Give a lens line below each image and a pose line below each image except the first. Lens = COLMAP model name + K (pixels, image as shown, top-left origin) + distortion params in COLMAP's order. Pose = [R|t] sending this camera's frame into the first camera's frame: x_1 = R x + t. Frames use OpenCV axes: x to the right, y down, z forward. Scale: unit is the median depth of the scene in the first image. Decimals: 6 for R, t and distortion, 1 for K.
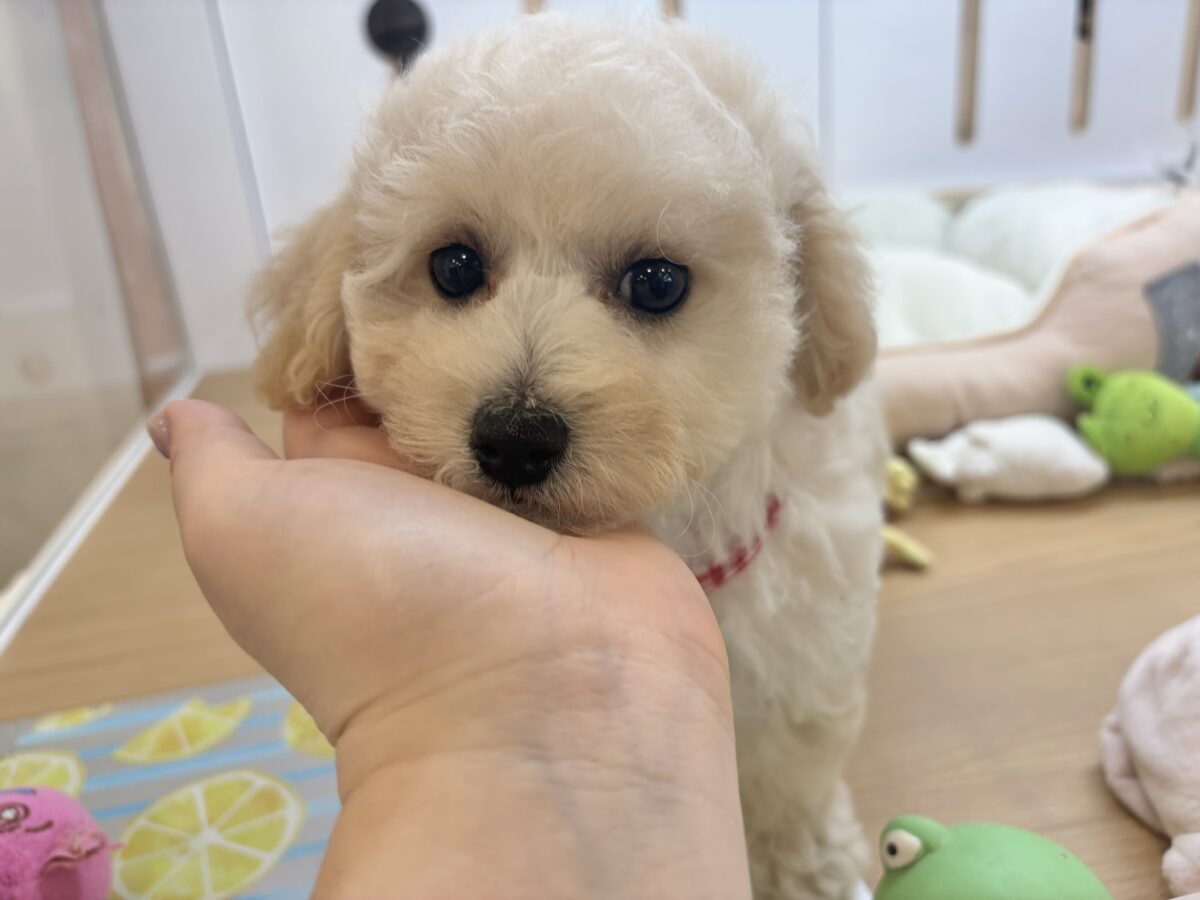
lens RADIAL K [[957.1, 0, 595.3], [0, 957.1, 431.0], [0, 0, 1]] dist [0.038352, -0.086281]
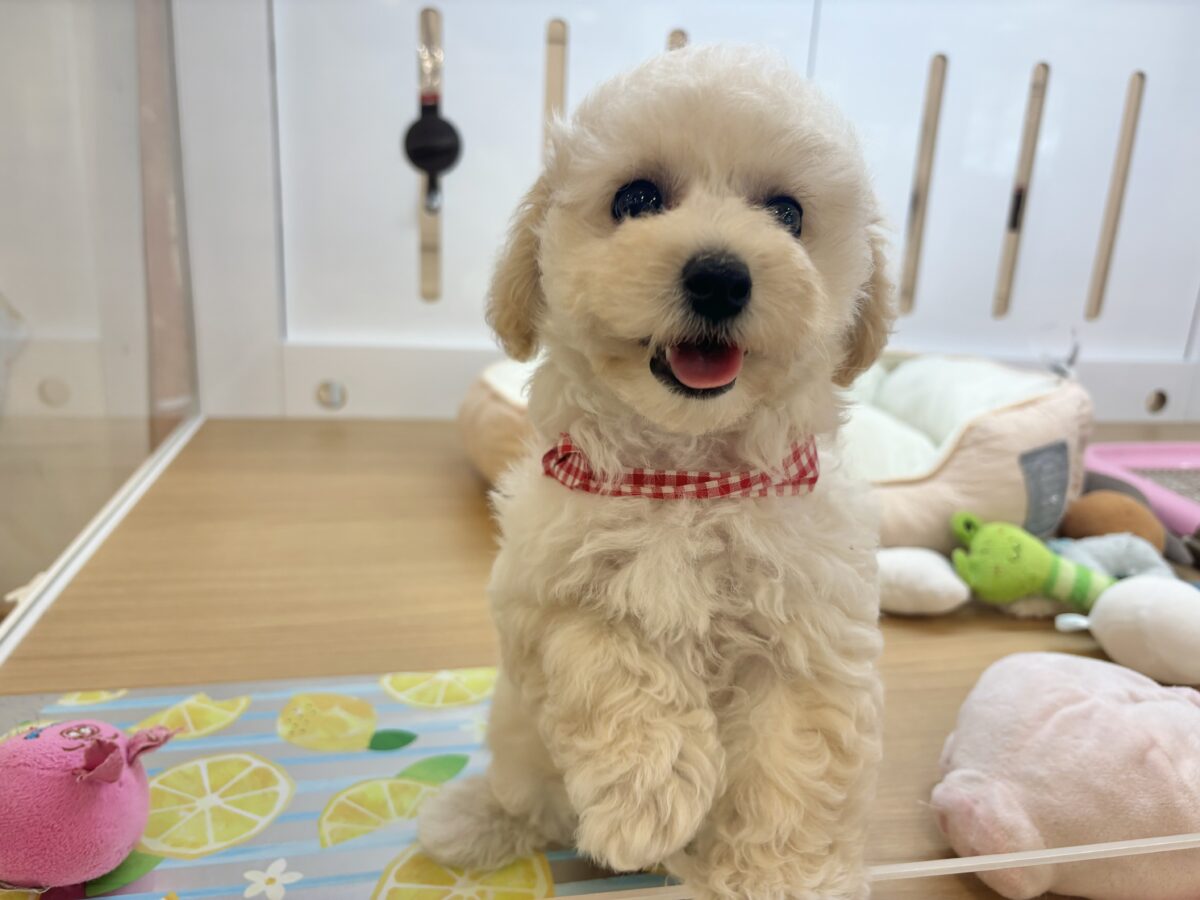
lens RADIAL K [[936.1, 0, 614.9], [0, 936.1, 448.6], [0, 0, 1]] dist [0.007954, -0.003842]
pose [[0.988773, 0.134600, 0.064898, -0.034485], [-0.128630, 0.987713, -0.088758, 0.023150], [-0.076047, 0.079413, 0.993937, -0.241169]]
